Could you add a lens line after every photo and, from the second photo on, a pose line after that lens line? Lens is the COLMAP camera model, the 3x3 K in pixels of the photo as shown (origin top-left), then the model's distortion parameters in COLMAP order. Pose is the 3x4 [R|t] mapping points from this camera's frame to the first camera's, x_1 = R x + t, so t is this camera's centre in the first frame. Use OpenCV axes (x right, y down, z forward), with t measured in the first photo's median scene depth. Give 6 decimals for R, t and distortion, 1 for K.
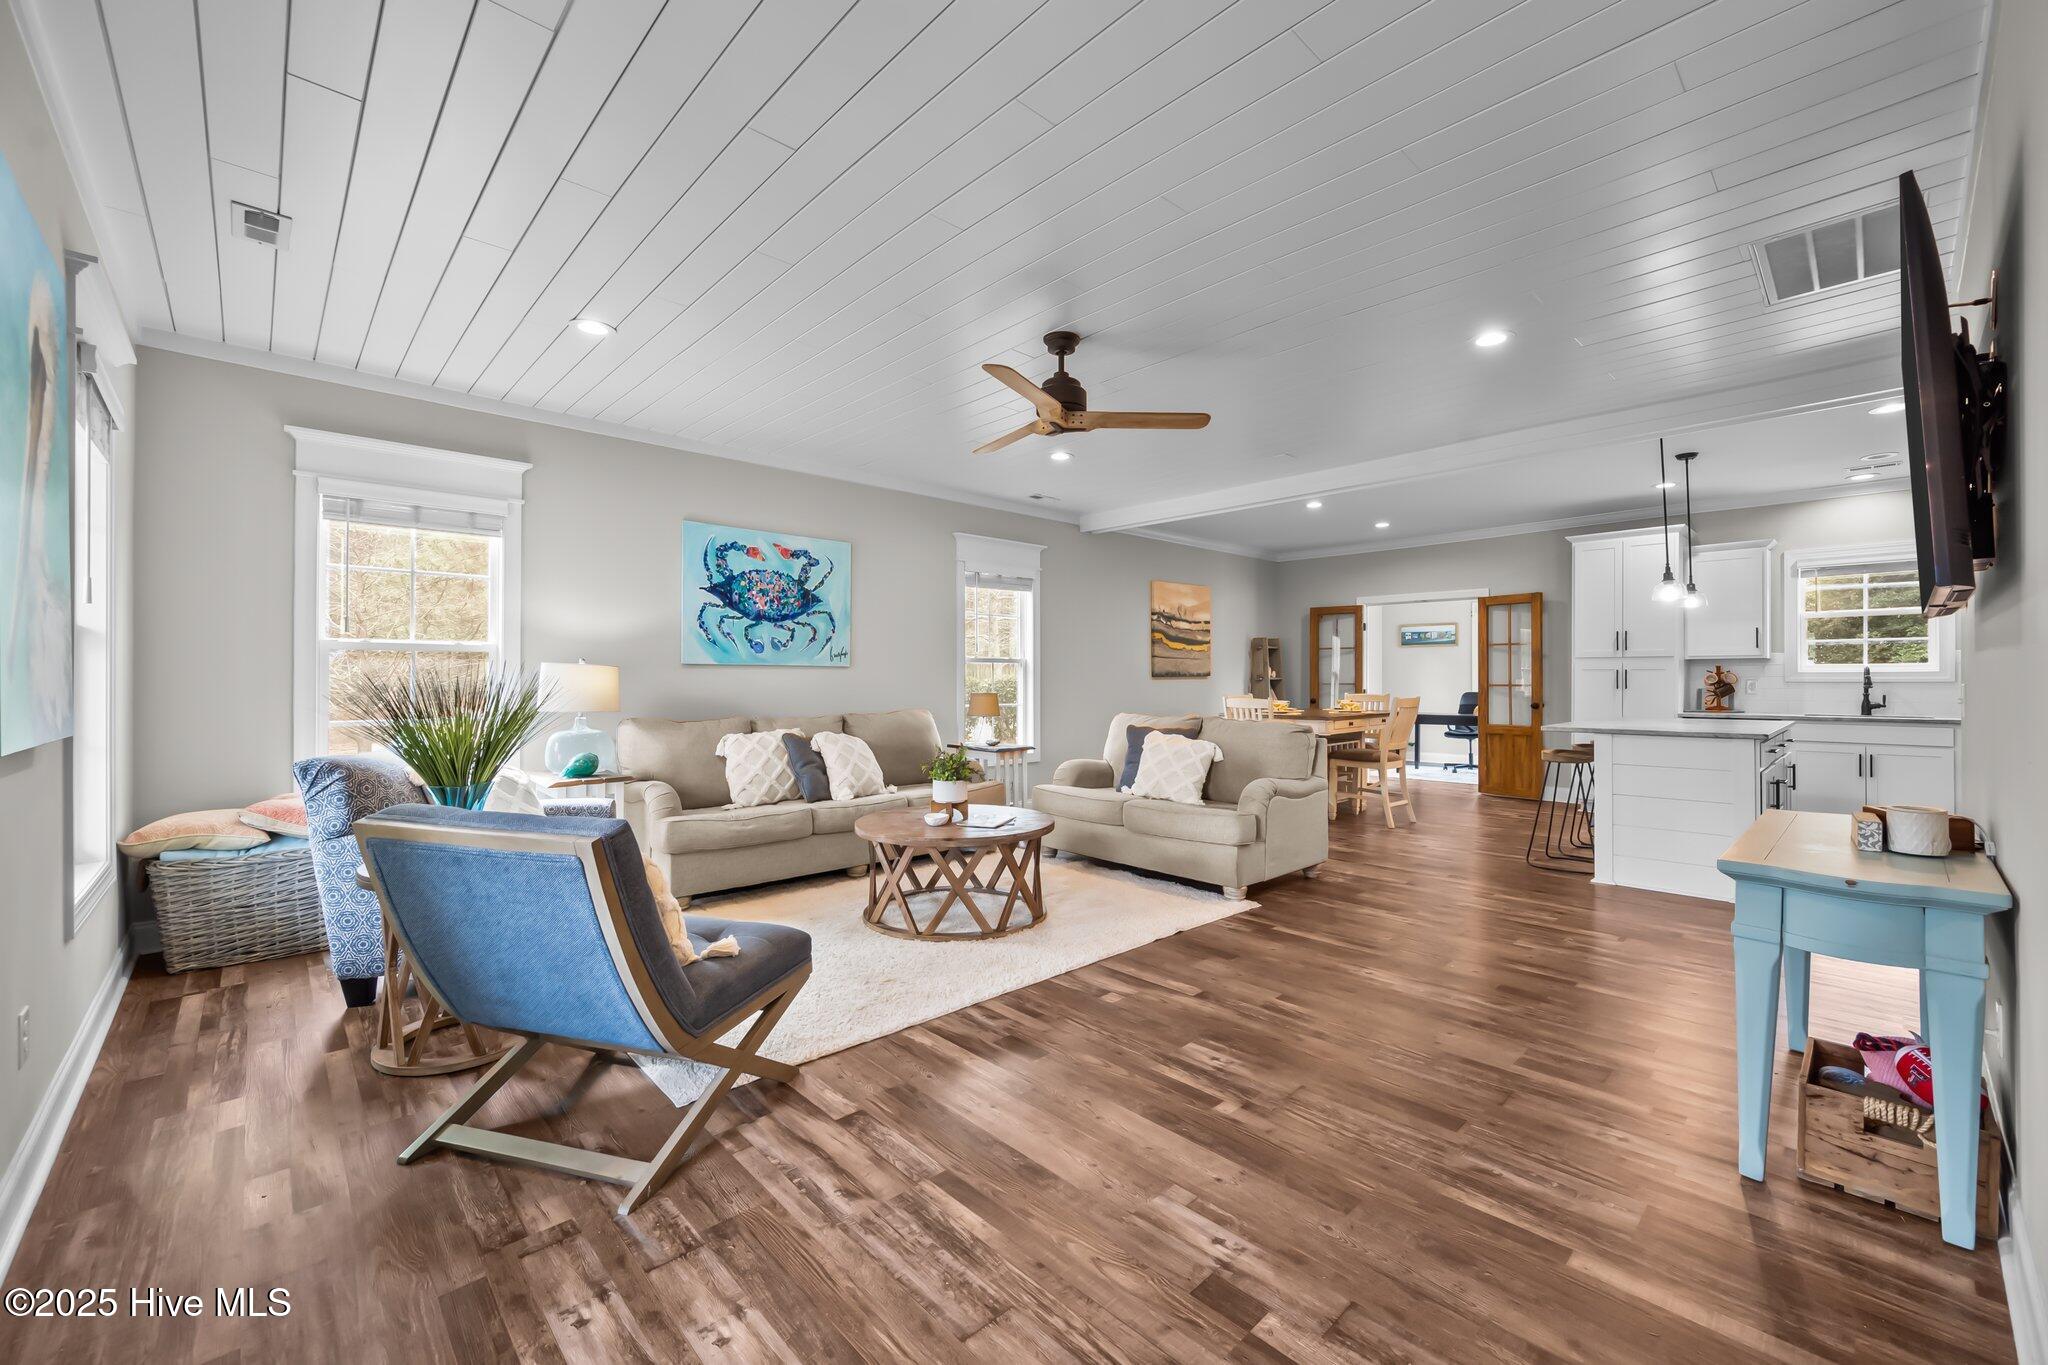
lens RADIAL K [[824.0, 0, 1033.1], [0, 824.0, 672.4], [0, 0, 1]] dist [0.000389, 0.000153]
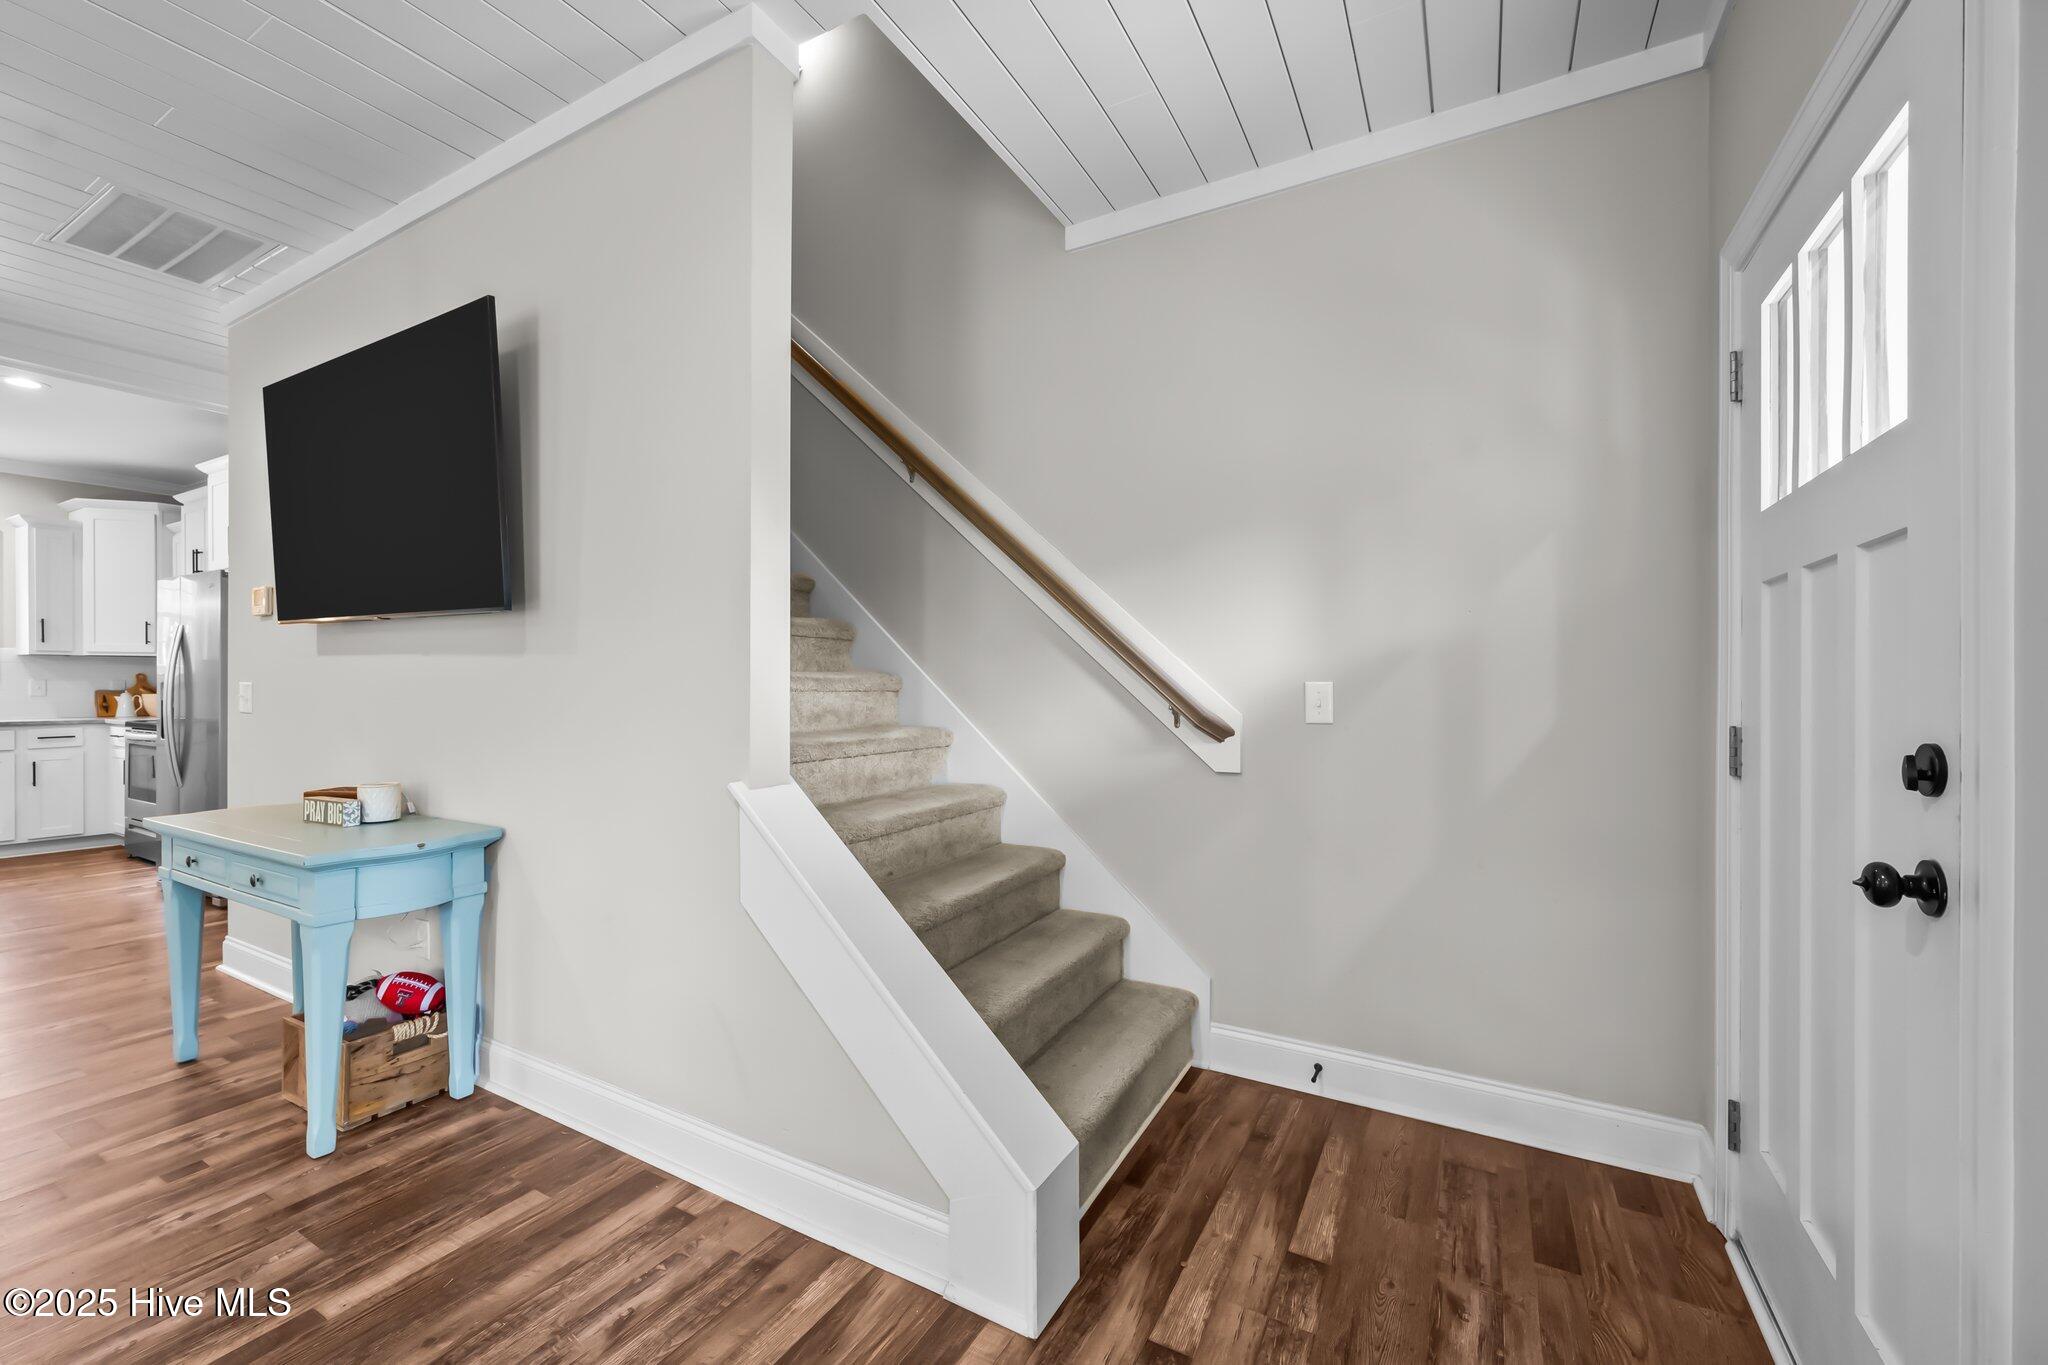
lens RADIAL K [[809.8, 0, 1028.2], [0, 809.8, 687.5], [0, 0, 1]] dist [-0.001890, 0.000010]
pose [[-0.296831, -0.003515, 0.954924, -0.132546], [-0.013035, 0.999915, -0.000371, 0.003450], [-0.954841, -0.012558, -0.296852, 0.164303]]
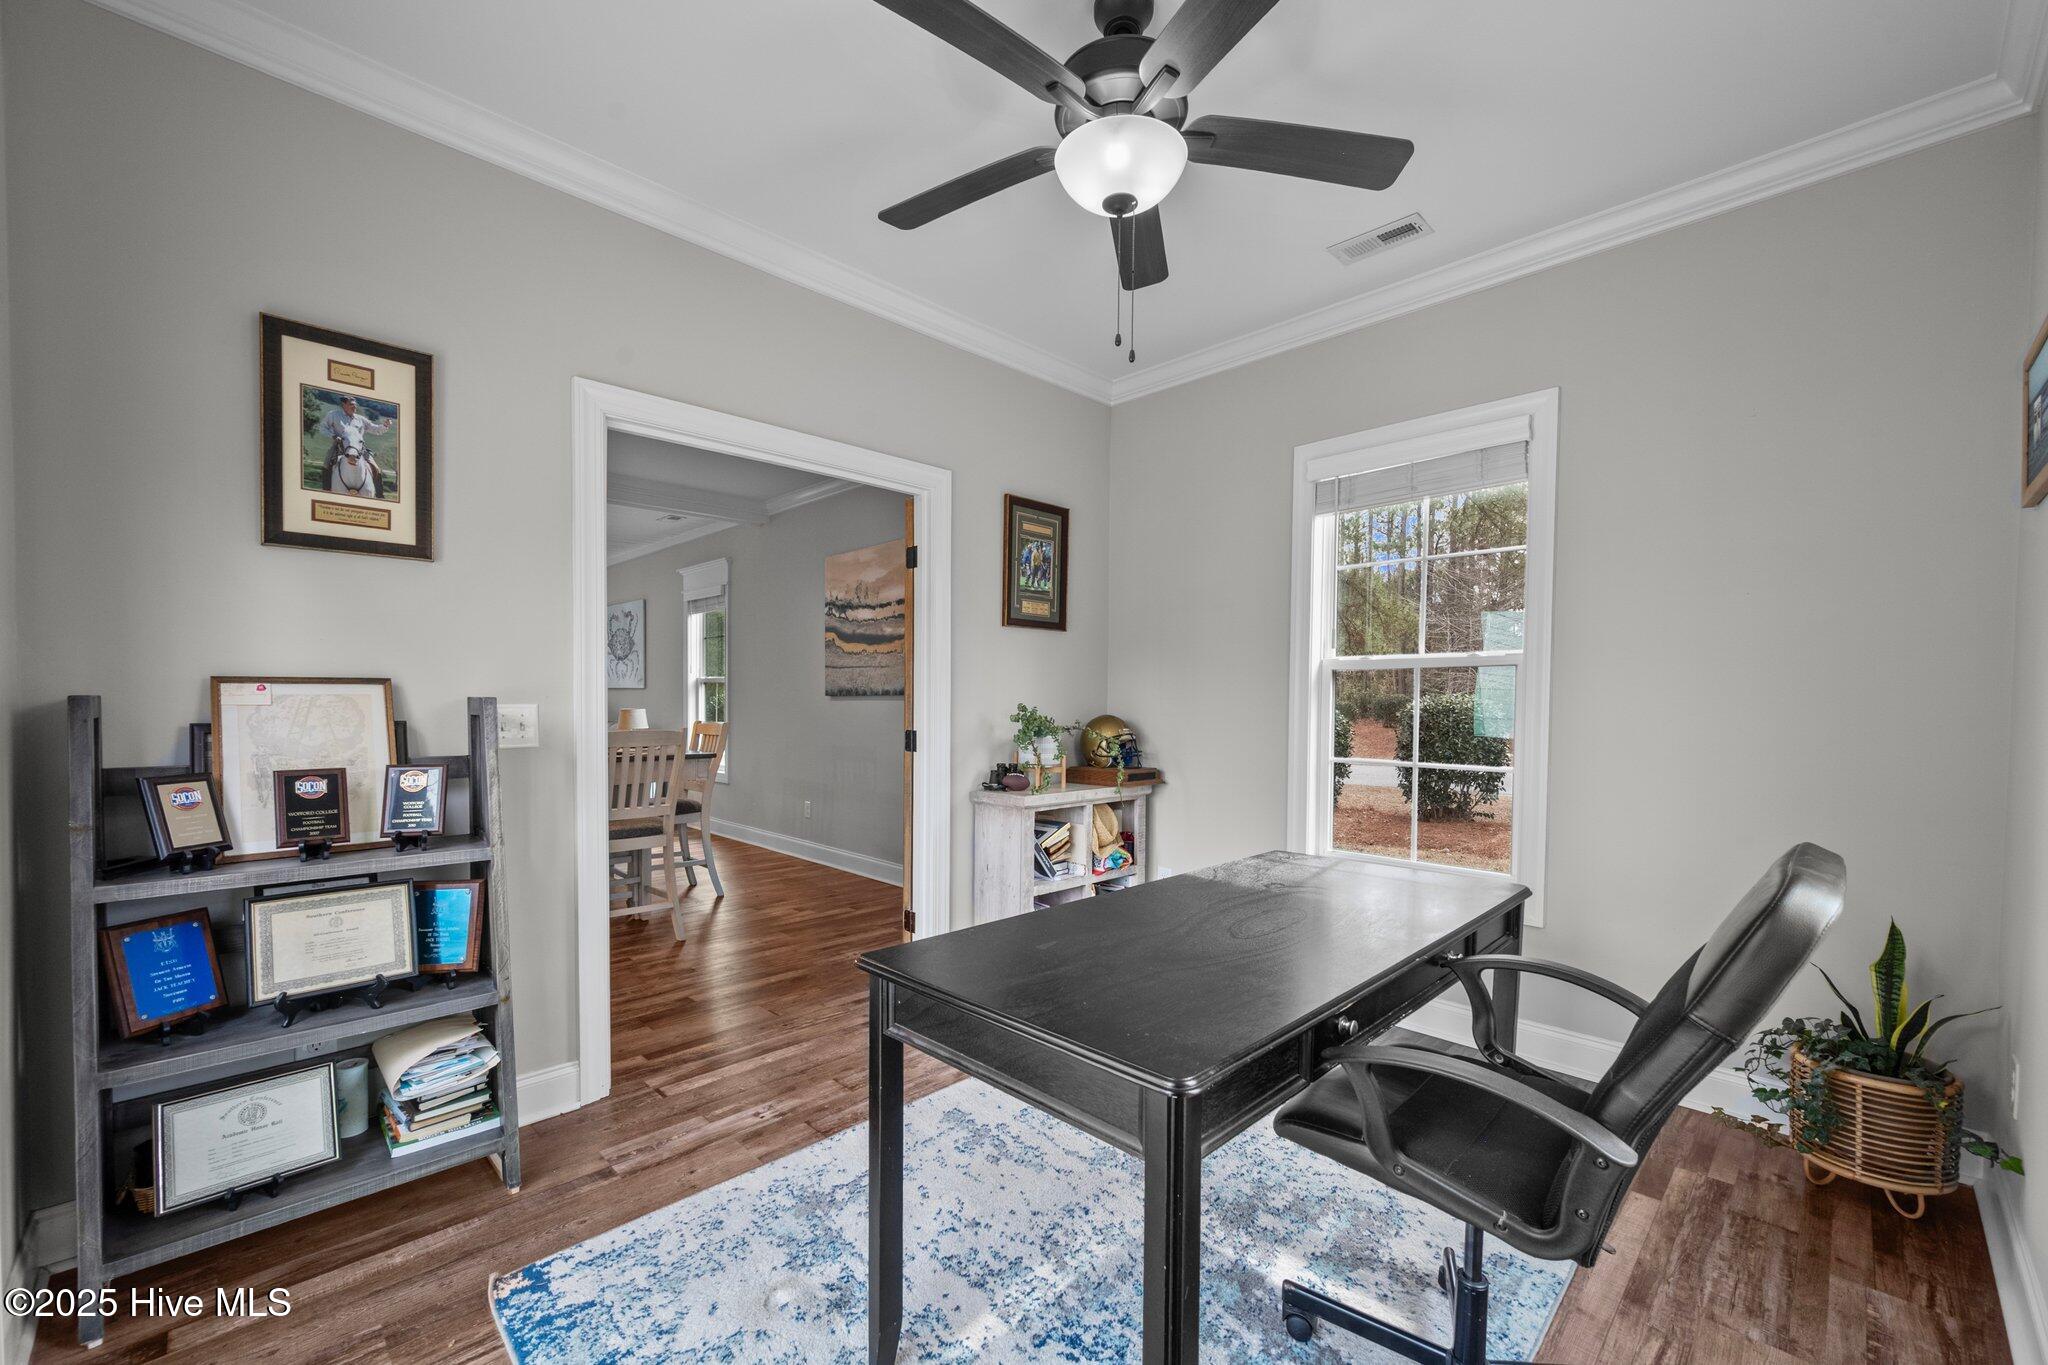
lens RADIAL K [[829.5, 0, 1038.7], [0, 829.5, 688.1], [0, 0, 1]] dist [-0.000337, -0.000052]
pose [[0.022736, 0.001054, -0.999741, 1.309574], [0.013161, 0.999912, 0.001354, 0.000104], [0.999655, -0.013188, 0.022720, 1.789133]]
